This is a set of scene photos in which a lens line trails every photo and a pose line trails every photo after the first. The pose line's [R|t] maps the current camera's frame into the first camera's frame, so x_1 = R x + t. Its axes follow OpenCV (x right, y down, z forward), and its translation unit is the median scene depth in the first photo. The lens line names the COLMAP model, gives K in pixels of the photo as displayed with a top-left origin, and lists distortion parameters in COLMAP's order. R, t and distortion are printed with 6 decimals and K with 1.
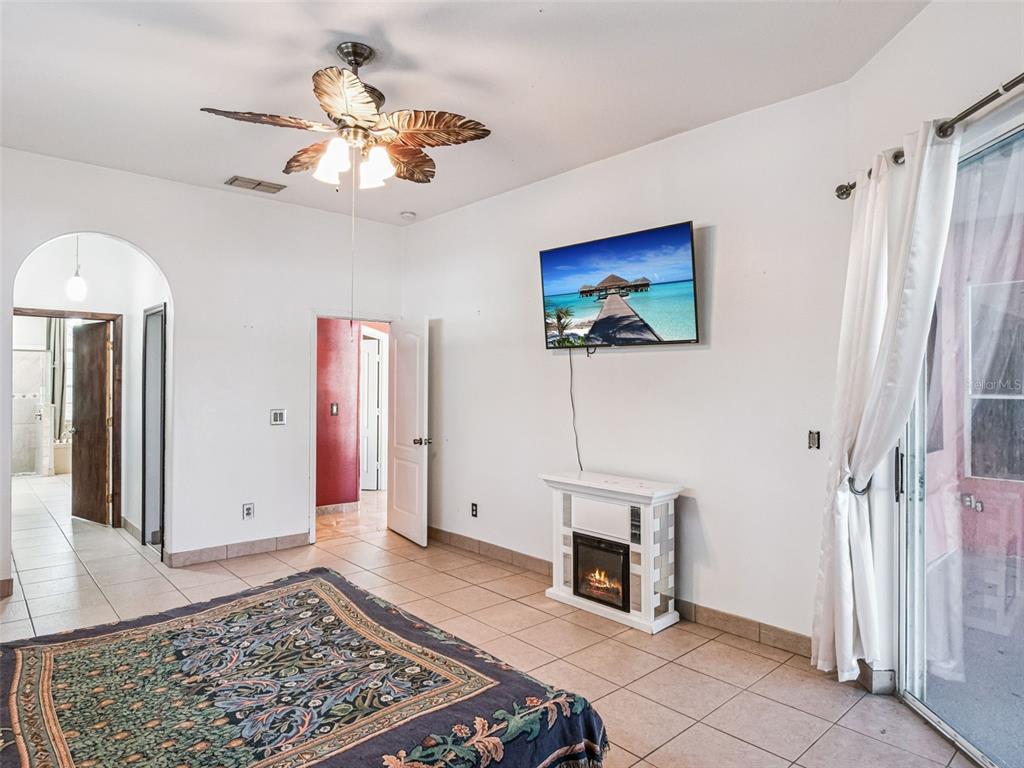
lens RADIAL K [[618.2, 0, 512.0], [0, 618.2, 384.0], [0, 0, 1]] dist [-0.028717, 0.009775]
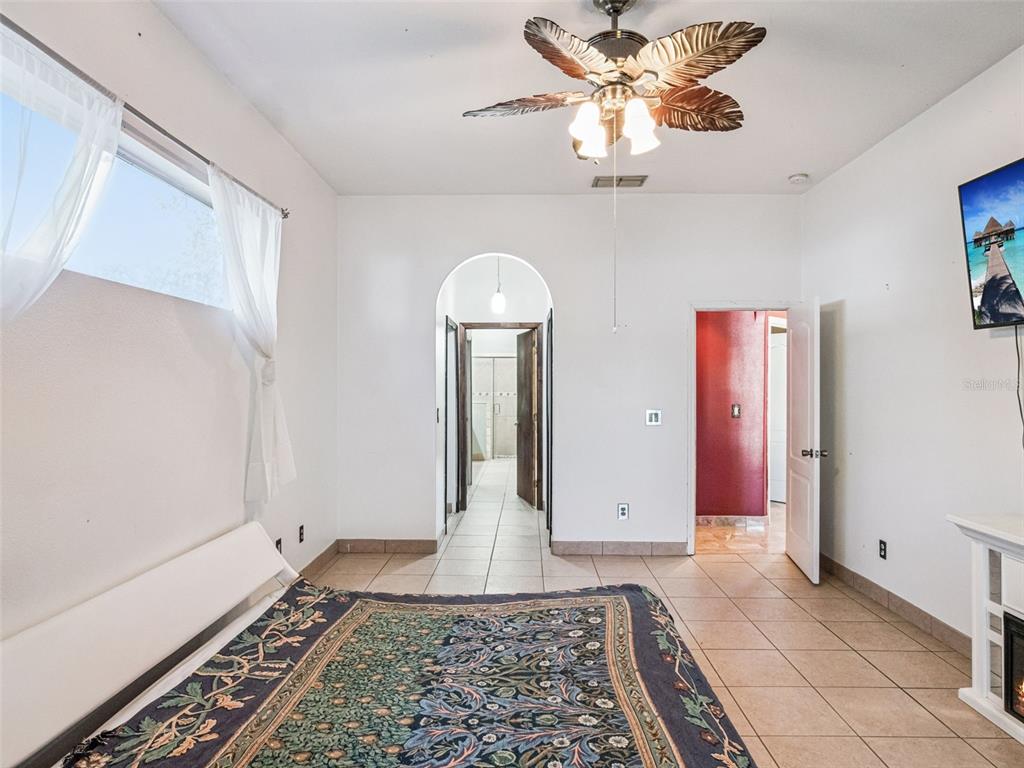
lens RADIAL K [[618.2, 0, 512.0], [0, 618.2, 384.0], [0, 0, 1]] dist [-0.028717, 0.009775]
pose [[0.723807, -0.003774, -0.689992, 0.219801], [0.003600, 0.999992, -0.001693, 0.003658], [0.689993, -0.001259, 0.723815, 0.256227]]
